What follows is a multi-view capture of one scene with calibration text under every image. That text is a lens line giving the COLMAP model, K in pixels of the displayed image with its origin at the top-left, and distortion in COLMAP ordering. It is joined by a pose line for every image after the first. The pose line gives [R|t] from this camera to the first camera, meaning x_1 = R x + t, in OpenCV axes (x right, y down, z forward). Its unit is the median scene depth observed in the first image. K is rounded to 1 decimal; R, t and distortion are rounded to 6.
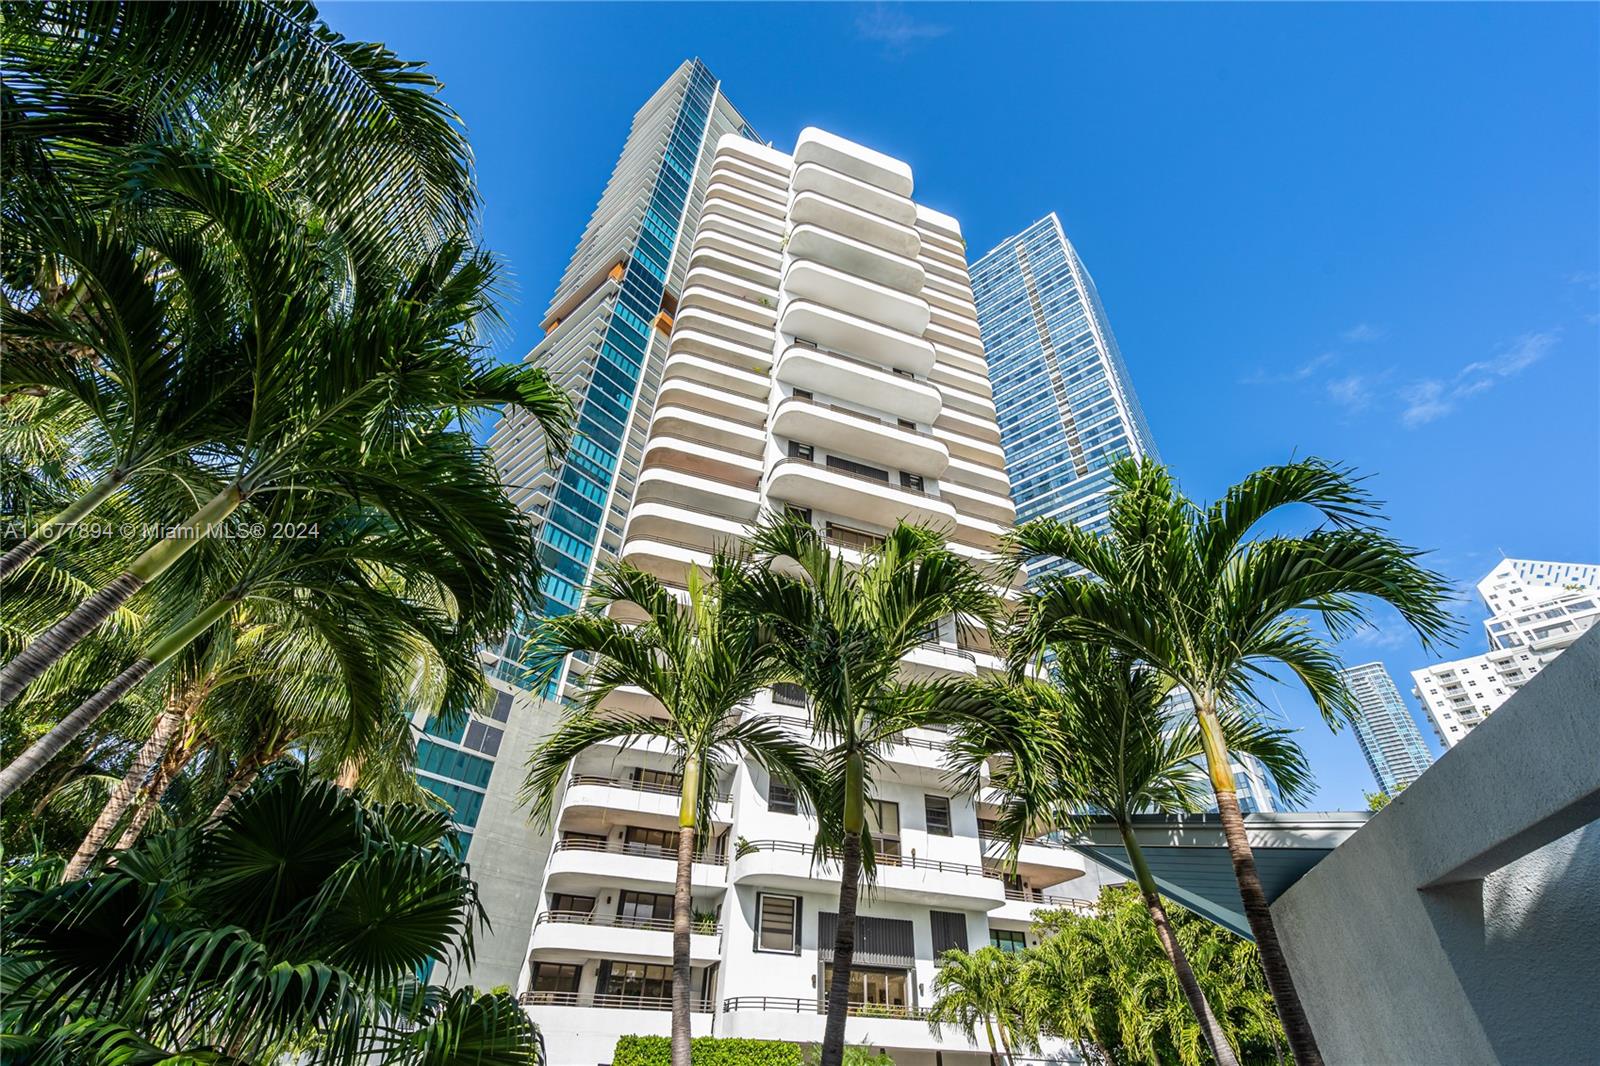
lens RADIAL K [[718.1, 0, 800.0], [0, 718.1, 533.0], [0, 0, 1]] dist [0.000476, 0.000325]
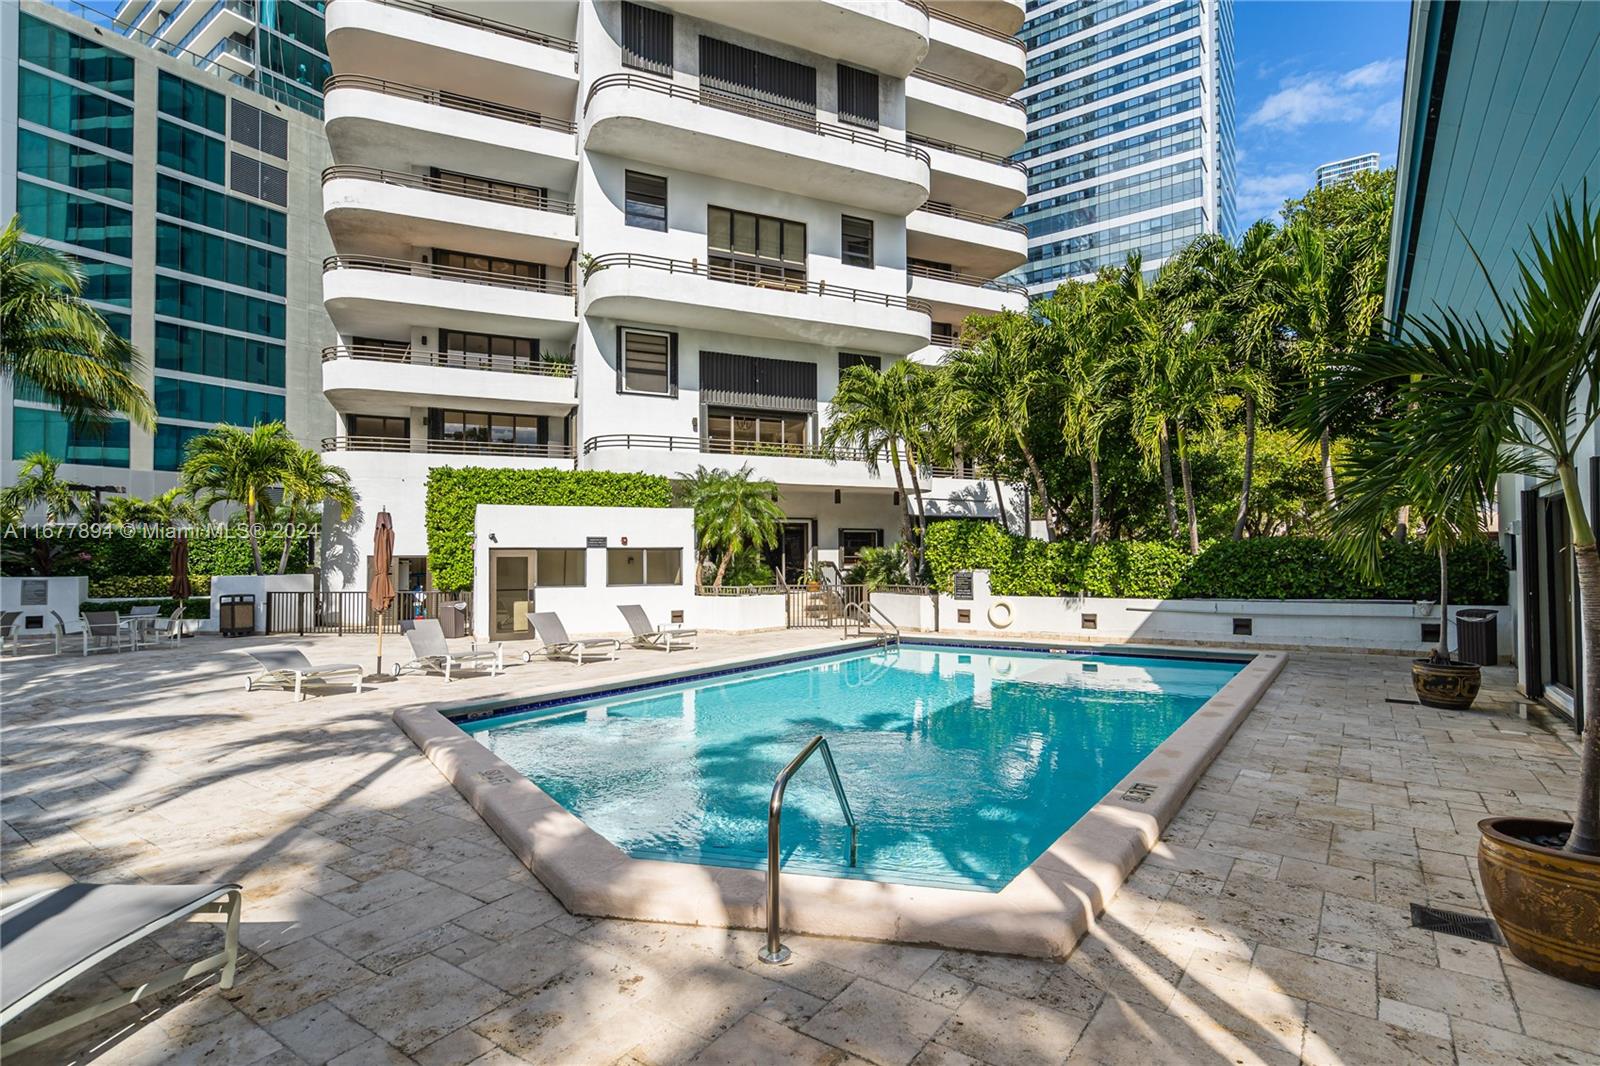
lens RADIAL K [[780.8, 0, 800.0], [0, 780.8, 533.0], [0, 0, 1]] dist [0.016092, -0.000050]
pose [[0.995759, -0.032170, 0.086194, 0.056103], [-0.024262, 0.811890, 0.583306, 0.183403], [-0.088745, -0.582924, 0.807666, 0.171063]]
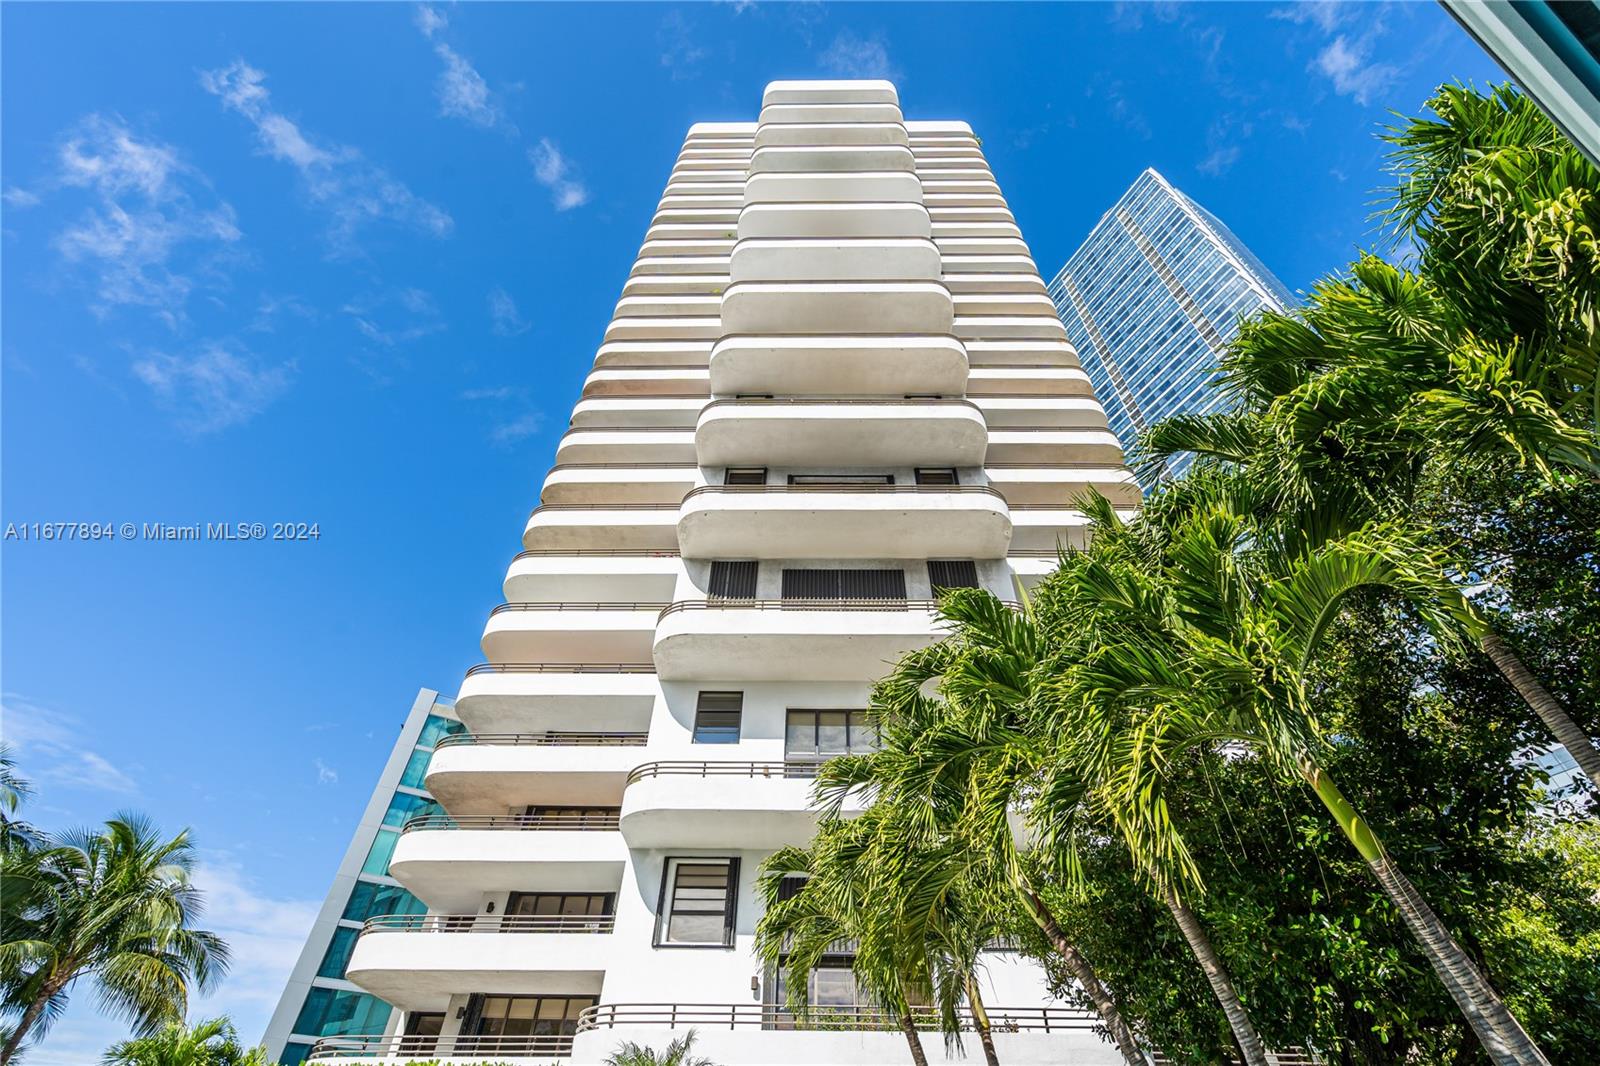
lens RADIAL K [[727.0, 0, 800.0], [0, 727.0, 533.0], [0, 0, 1]] dist [-0.000921, 0.000111]
pose [[0.938012, -0.257479, -0.232031, 0.275528], [0.225490, 0.961733, -0.155639, 0.347687], [0.263226, 0.093670, 0.960176, 0.380191]]
